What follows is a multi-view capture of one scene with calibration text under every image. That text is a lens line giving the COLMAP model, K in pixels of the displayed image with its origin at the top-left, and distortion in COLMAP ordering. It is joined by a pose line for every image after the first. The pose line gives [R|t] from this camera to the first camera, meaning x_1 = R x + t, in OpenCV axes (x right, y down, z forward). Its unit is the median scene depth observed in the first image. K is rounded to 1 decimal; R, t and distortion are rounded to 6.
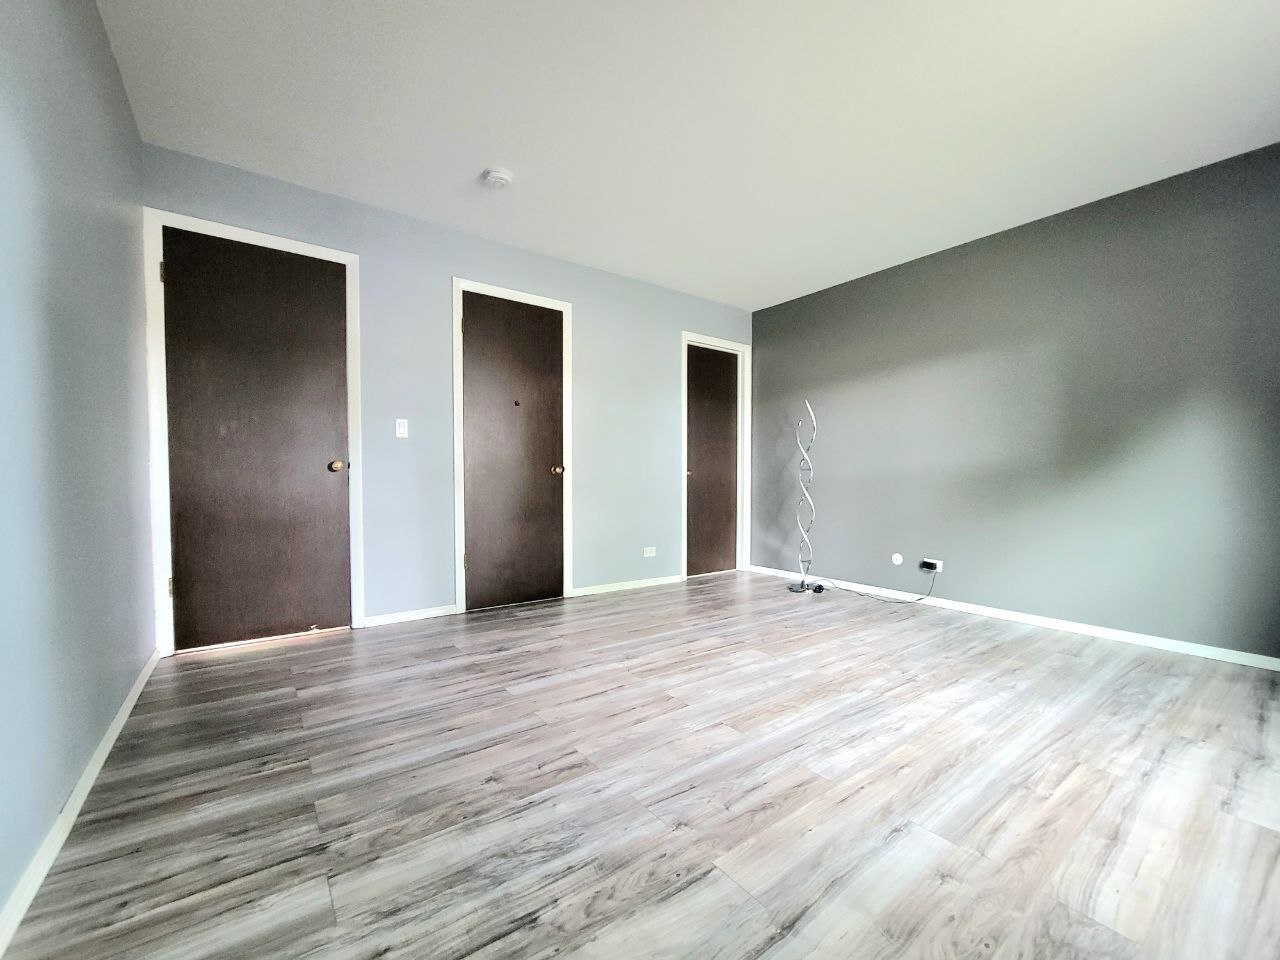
lens RADIAL K [[528.9, 0, 642.4], [0, 528.9, 493.9], [0, 0, 1]] dist [0.000462, -0.000379]
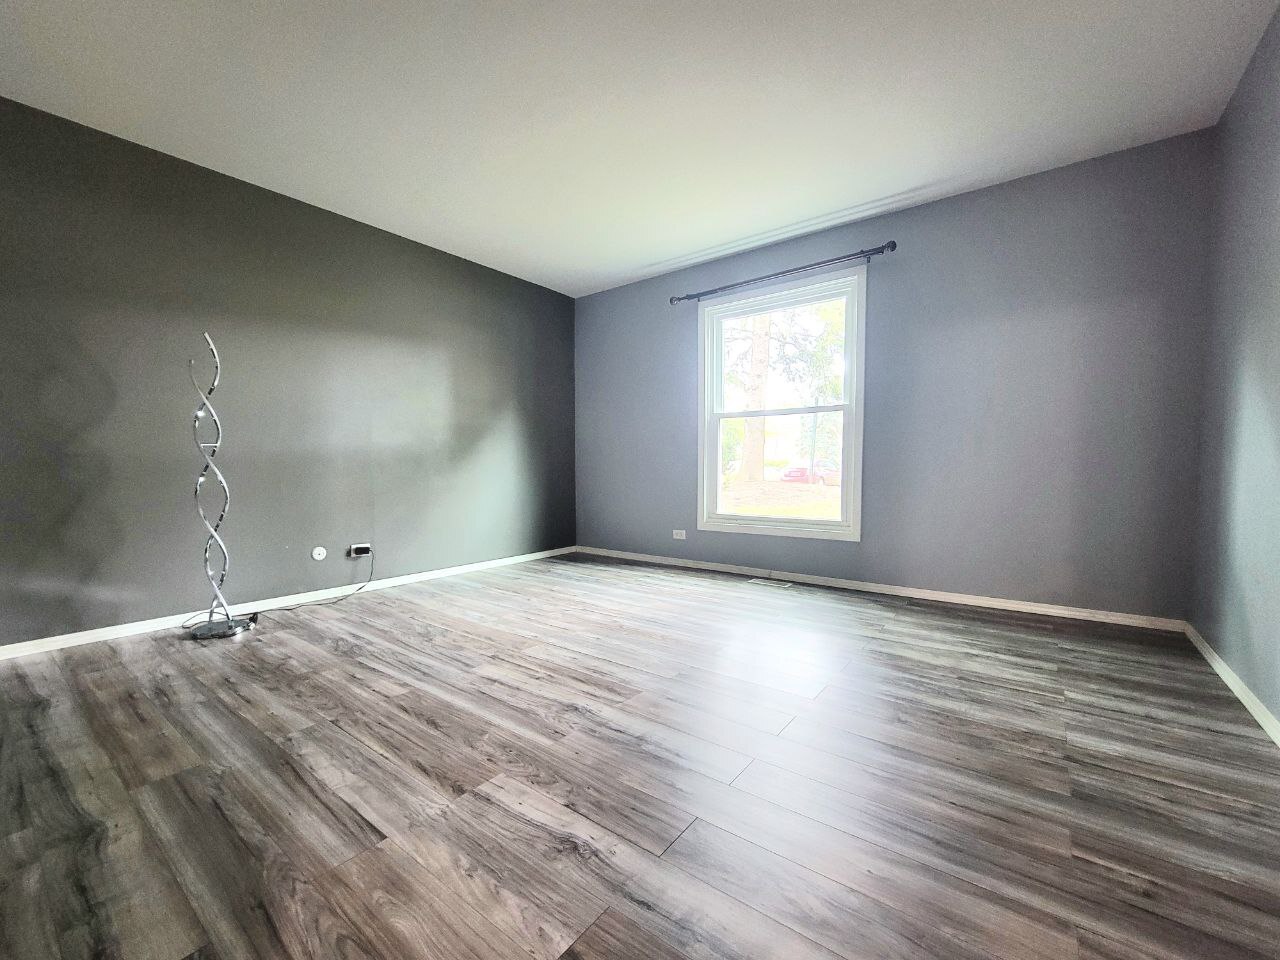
lens RADIAL K [[528.9, 0, 642.4], [0, 528.9, 493.9], [0, 0, 1]] dist [0.000462, -0.000379]
pose [[-0.287044, -0.052488, 0.956478, -0.750185], [0.028142, 0.997605, 0.063190, -0.017526], [-0.957504, 0.045056, -0.284880, 1.163153]]
